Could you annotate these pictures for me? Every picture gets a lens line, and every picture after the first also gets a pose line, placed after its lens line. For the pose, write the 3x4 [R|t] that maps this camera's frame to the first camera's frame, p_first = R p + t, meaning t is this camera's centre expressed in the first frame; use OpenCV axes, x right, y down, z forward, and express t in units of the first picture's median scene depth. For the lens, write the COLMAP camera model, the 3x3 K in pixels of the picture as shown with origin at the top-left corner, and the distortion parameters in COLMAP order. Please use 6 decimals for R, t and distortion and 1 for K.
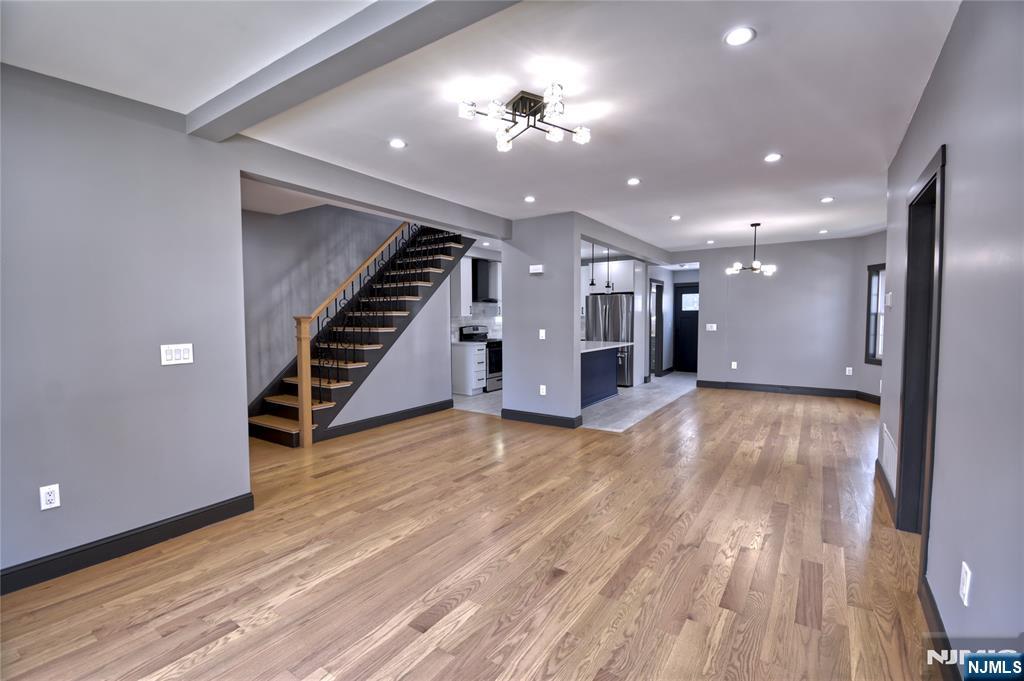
lens RADIAL K [[449.0, 0, 515.8], [0, 449.0, 340.1], [0, 0, 1]] dist [-0.003519, -0.000567]
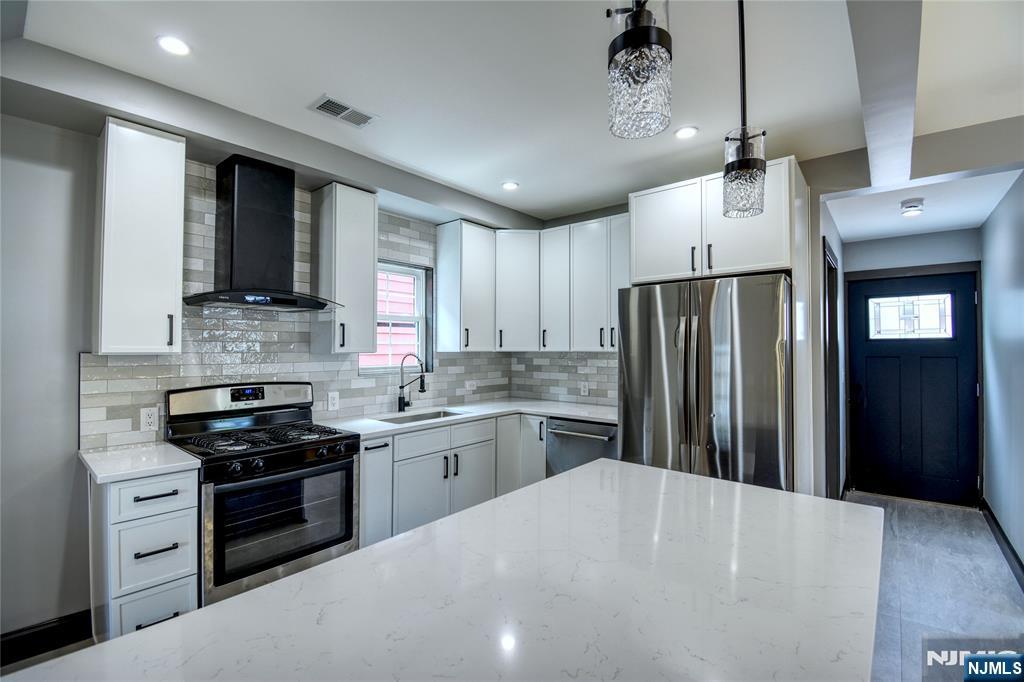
lens RADIAL K [[449.0, 0, 515.8], [0, 449.0, 340.6], [0, 0, 1]] dist [-0.003519, -0.000567]
pose [[0.994205, 0.003921, -0.107427, 0.173937], [-0.011160, 0.997699, -0.066871, -0.060082], [0.106918, 0.067682, 0.991962, 1.006480]]
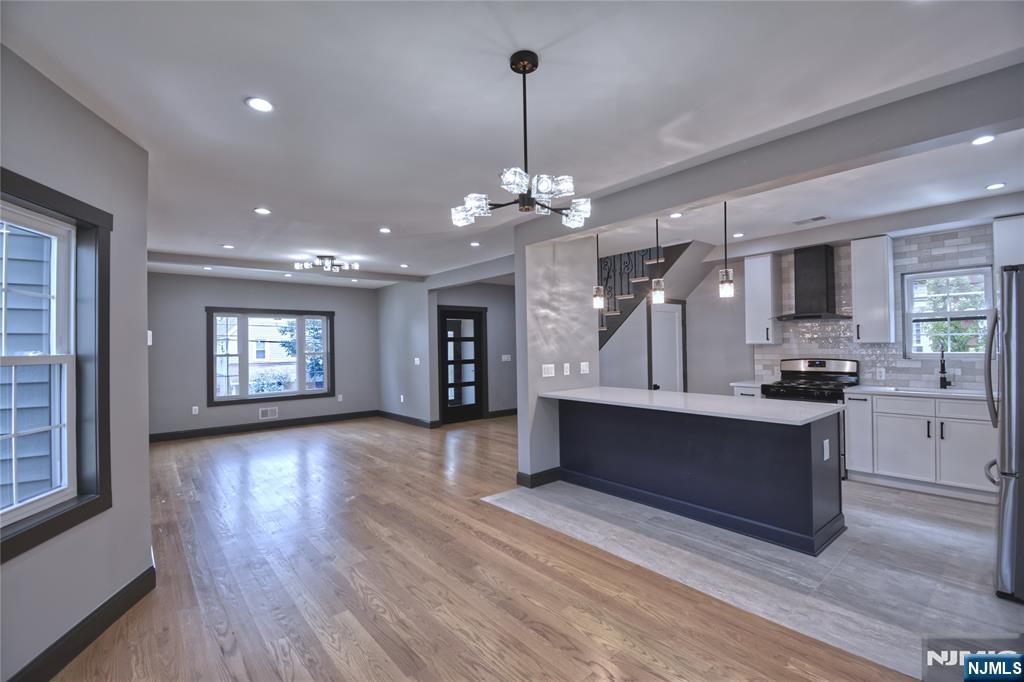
lens RADIAL K [[449.0, 0, 515.8], [0, 449.0, 340.6], [0, 0, 1]] dist [-0.003519, -0.000567]
pose [[-0.276980, -0.004674, -0.960864, 0.853471], [-0.035312, 0.999362, 0.005318, -0.063223], [0.960226, 0.035403, -0.276969, 1.104224]]
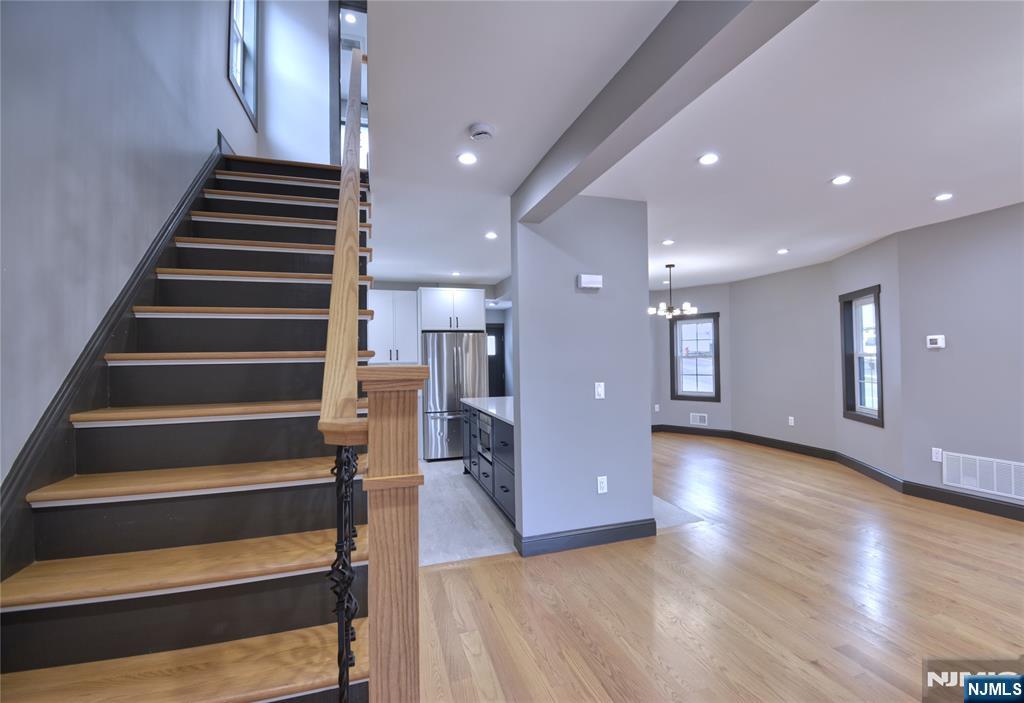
lens RADIAL K [[463.3, 0, 532.4], [0, 463.3, 349.8], [0, 0, 1]] dist [-0.001830, -0.013905]
pose [[0.614270, 0.010600, 0.789025, -0.449888], [0.055764, 0.996827, -0.056805, -0.034152], [-0.787123, 0.078893, 0.611729, 0.639036]]
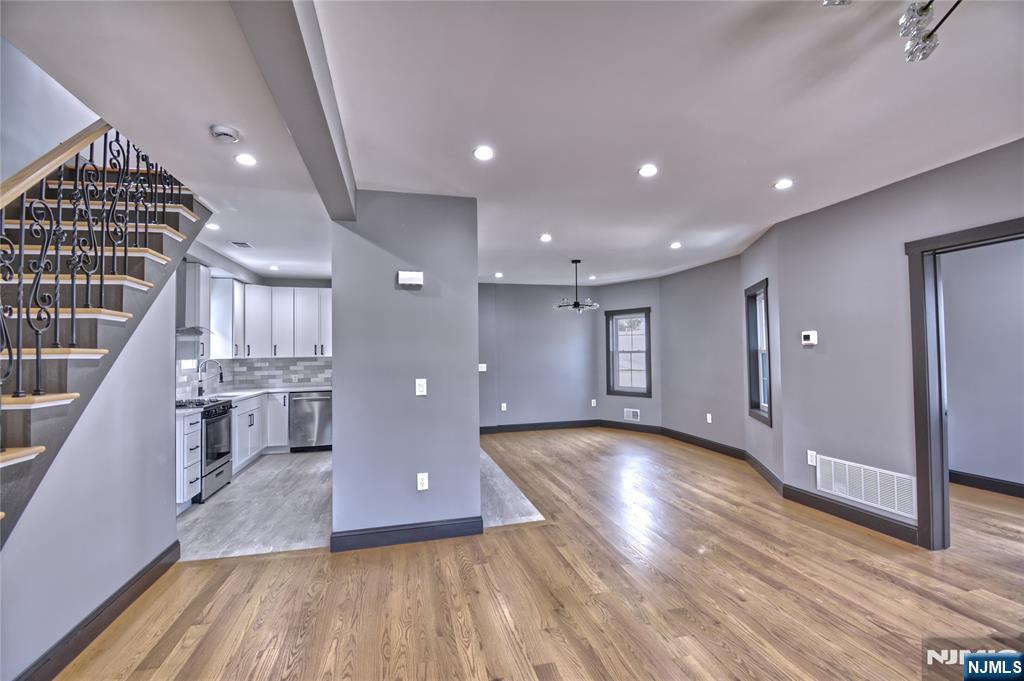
lens RADIAL K [[449.0, 0, 515.8], [0, 449.0, 340.1], [0, 0, 1]] dist [-0.003519, -0.000567]
pose [[0.667463, 0.017376, 0.744441, -0.282392], [0.050289, 0.996393, -0.068346, -0.025868], [-0.742943, 0.083055, 0.664181, 0.466452]]
